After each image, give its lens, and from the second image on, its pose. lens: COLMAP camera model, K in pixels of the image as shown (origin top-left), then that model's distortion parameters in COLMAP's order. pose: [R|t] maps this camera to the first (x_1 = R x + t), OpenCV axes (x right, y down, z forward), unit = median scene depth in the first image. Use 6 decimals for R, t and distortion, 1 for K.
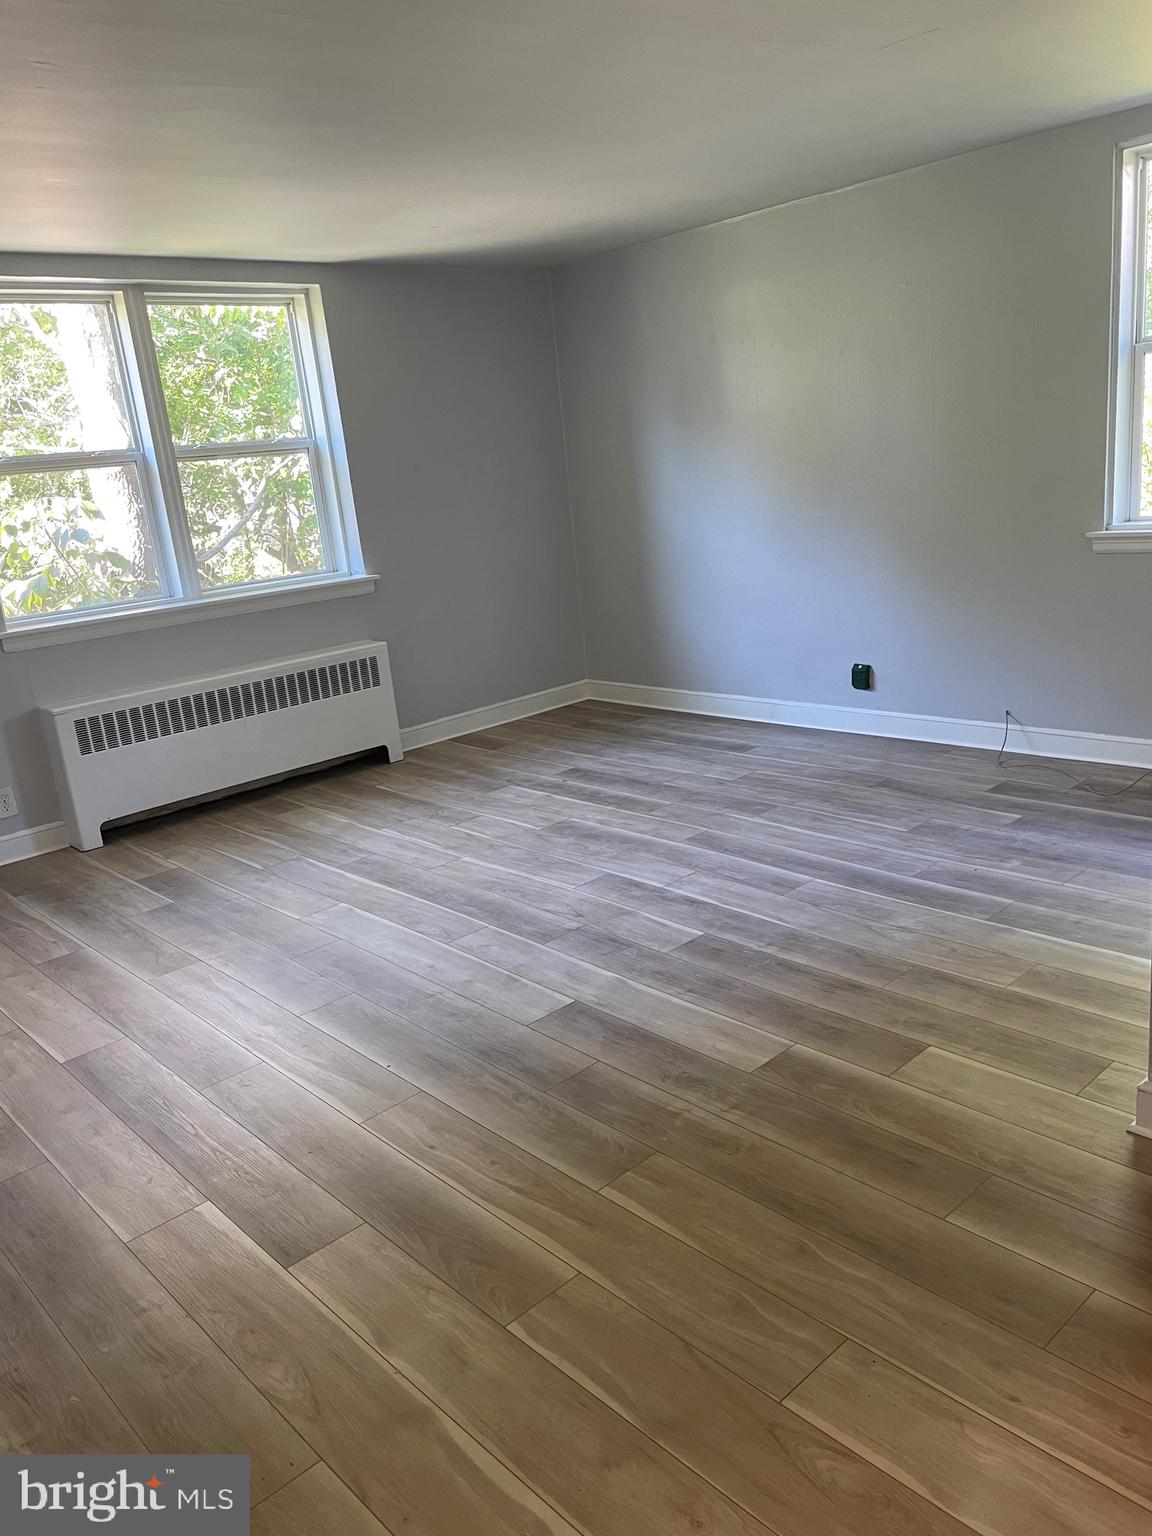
lens RADIAL K [[1171.2, 0, 576.0], [0, 1171.2, 768.0], [0, 0, 1]] dist [0.083803, -0.099971]
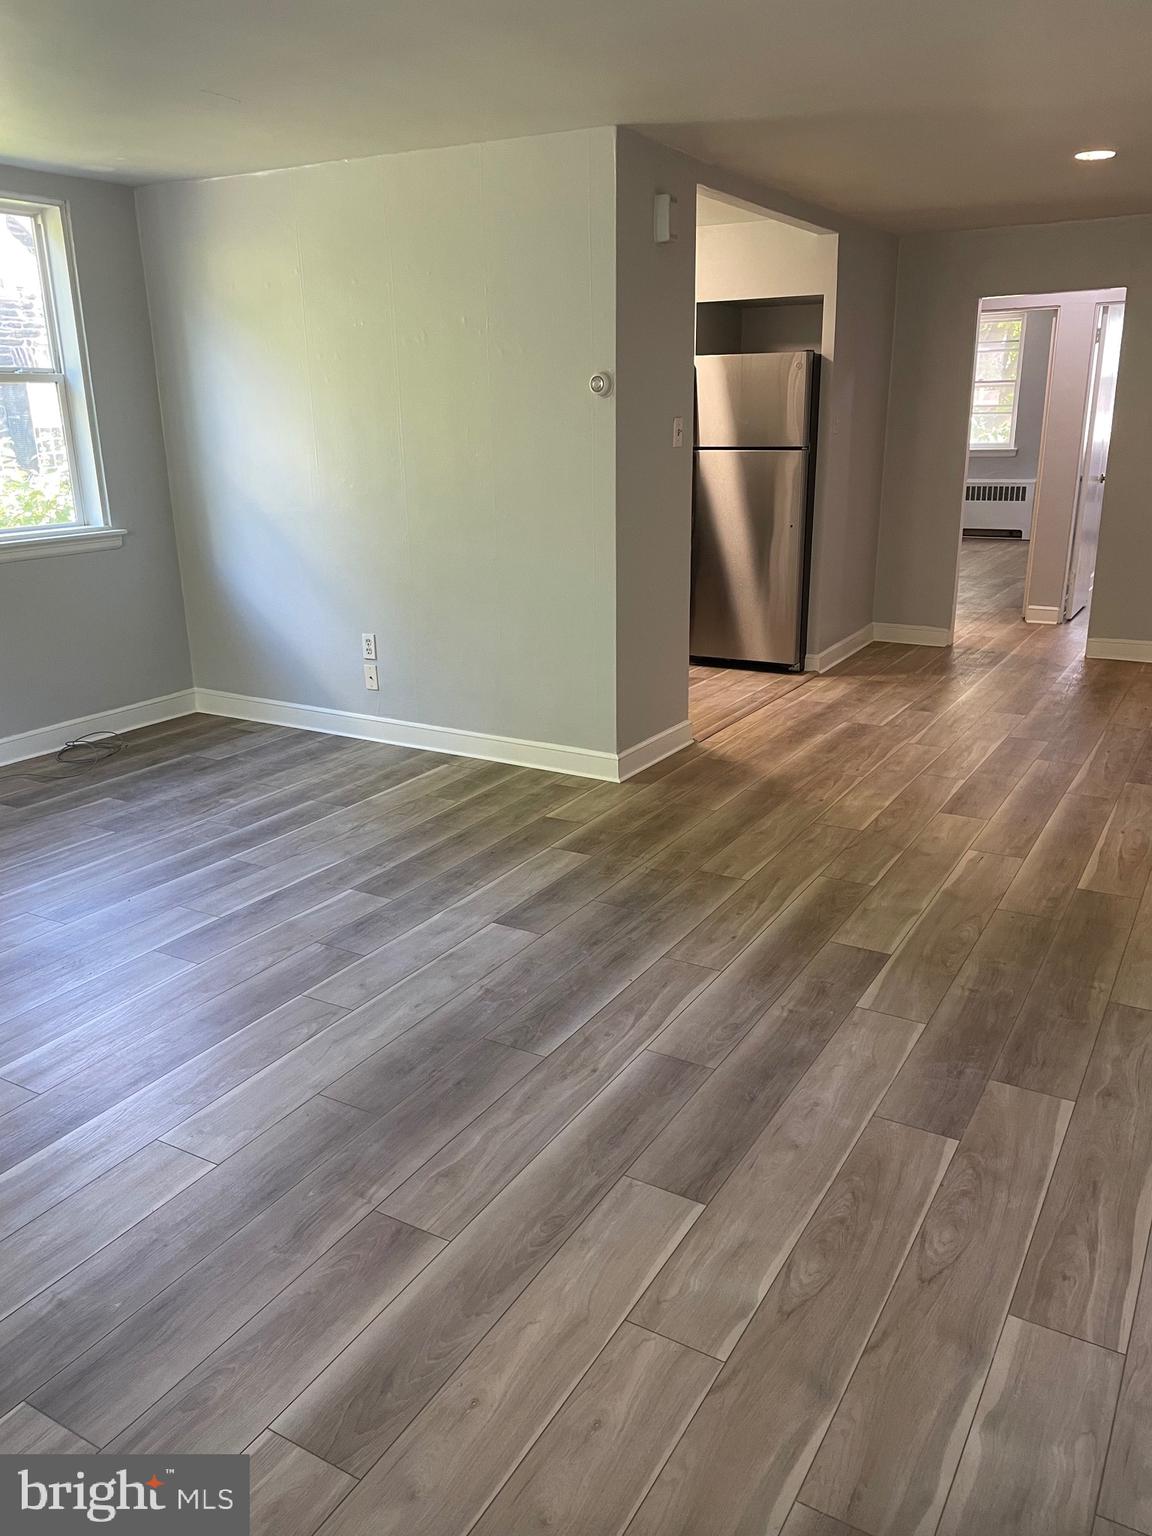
lens RADIAL K [[1171.2, 0, 576.0], [0, 1171.2, 768.0], [0, 0, 1]] dist [0.083803, -0.099971]
pose [[-0.306131, -0.178770, 0.935054, -1.034931], [0.289186, 0.918333, 0.270251, -0.208303], [-0.907004, 0.353136, -0.229432, 1.154426]]
